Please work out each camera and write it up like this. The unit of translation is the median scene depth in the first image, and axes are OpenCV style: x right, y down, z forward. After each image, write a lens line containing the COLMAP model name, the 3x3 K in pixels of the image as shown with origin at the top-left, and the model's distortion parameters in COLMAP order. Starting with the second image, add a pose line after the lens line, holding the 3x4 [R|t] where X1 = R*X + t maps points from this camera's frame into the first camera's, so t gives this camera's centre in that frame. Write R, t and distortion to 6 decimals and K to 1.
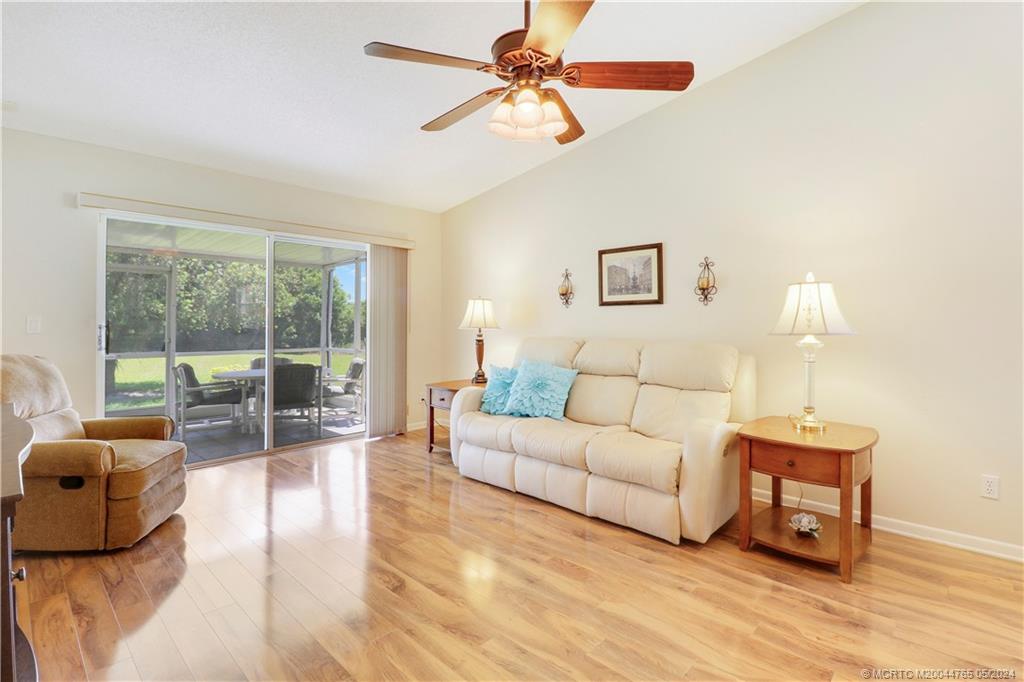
lens RADIAL K [[486.7, 0, 508.9], [0, 486.7, 317.1], [0, 0, 1]] dist [-0.002290, -0.008583]
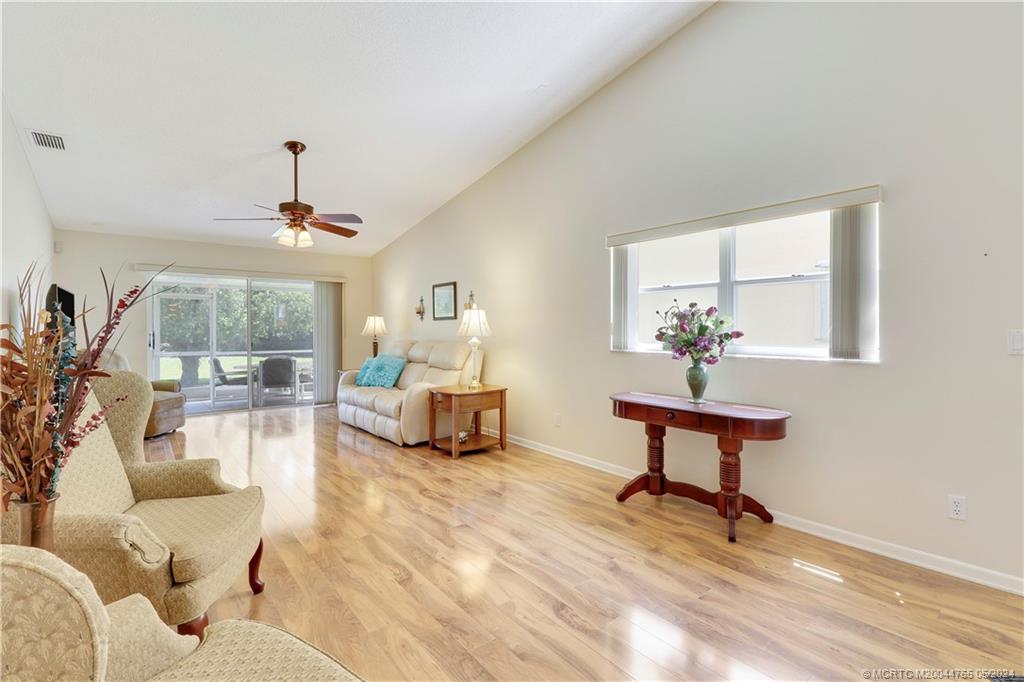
lens RADIAL K [[486.7, 0, 502.7], [0, 486.7, 330.1], [0, 0, 1]] dist [-0.002290, -0.008583]
pose [[0.987029, -0.005778, -0.160435, 0.763024], [0.007544, 0.999917, 0.010401, -0.005897], [0.160362, -0.011476, 0.986992, -0.597654]]
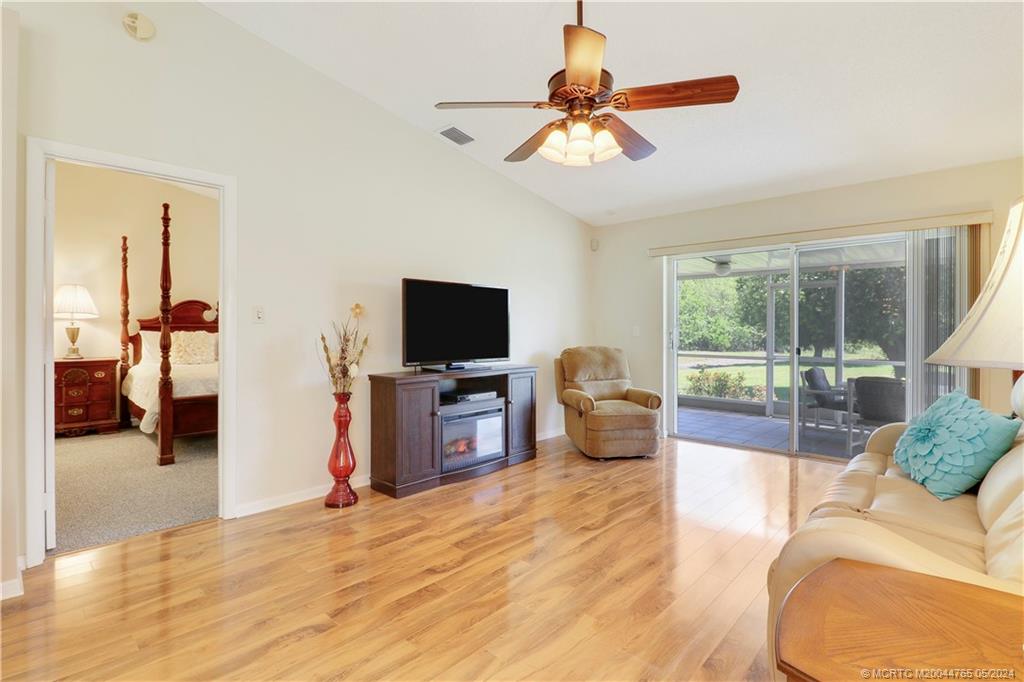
lens RADIAL K [[486.7, 0, 514.2], [0, 486.7, 328.5], [0, 0, 1]] dist [-0.002290, -0.008583]
pose [[0.014344, -0.003683, -0.999890, 0.672308], [0.006146, 0.999975, -0.003595, 0.008755], [0.999878, -0.006094, 0.014366, 0.482481]]
